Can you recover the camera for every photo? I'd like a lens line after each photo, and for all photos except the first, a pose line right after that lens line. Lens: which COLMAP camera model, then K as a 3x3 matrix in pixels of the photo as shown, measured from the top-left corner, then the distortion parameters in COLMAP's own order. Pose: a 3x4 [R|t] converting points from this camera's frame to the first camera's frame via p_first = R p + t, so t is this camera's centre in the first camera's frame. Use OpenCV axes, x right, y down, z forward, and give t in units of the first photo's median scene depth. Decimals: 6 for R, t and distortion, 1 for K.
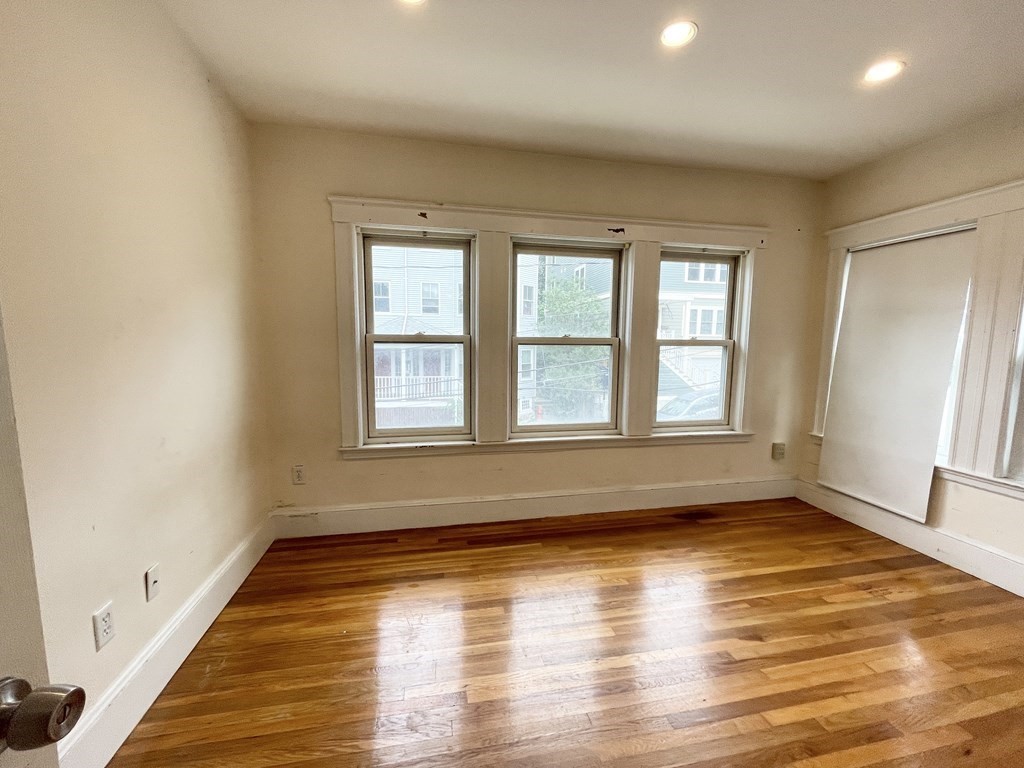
lens RADIAL K [[414.0, 0, 512.0], [0, 414.0, 384.0], [0, 0, 1]] dist [-0.002207, 0.000055]
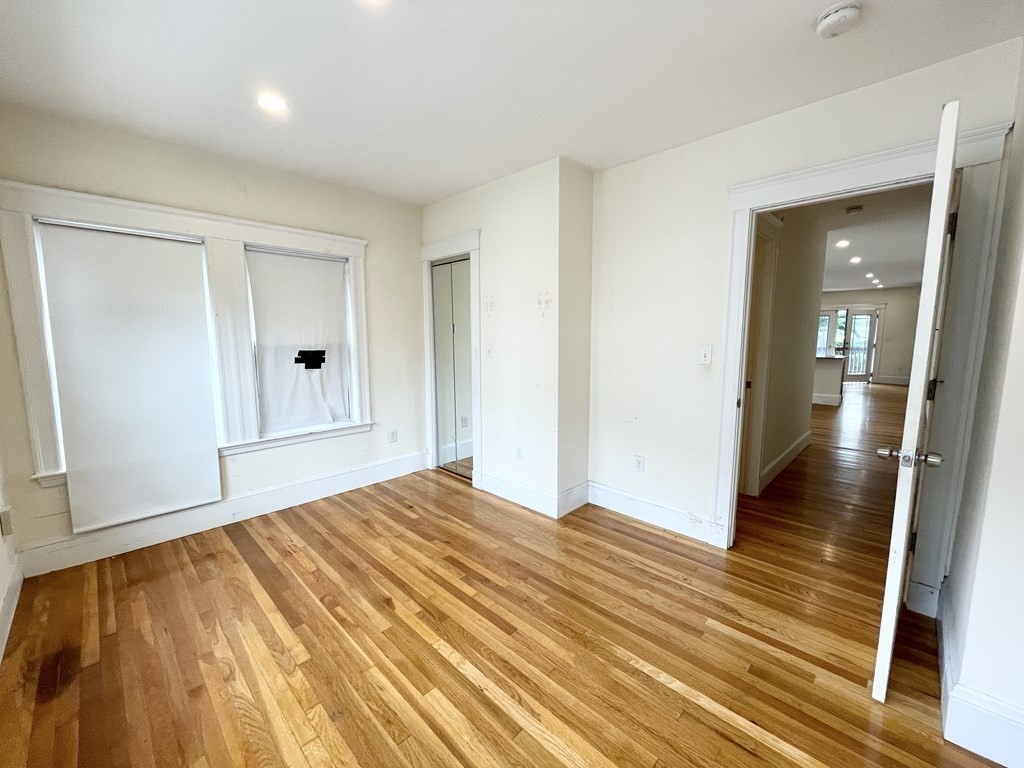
lens RADIAL K [[419.0, 0, 507.6], [0, 419.0, 386.7], [0, 0, 1]] dist [-0.005529, -0.000187]
pose [[-0.553123, -0.117704, 0.824743, -0.368674], [0.087622, 0.976259, 0.198092, -0.131600], [-0.828479, 0.181835, -0.529677, 0.932701]]
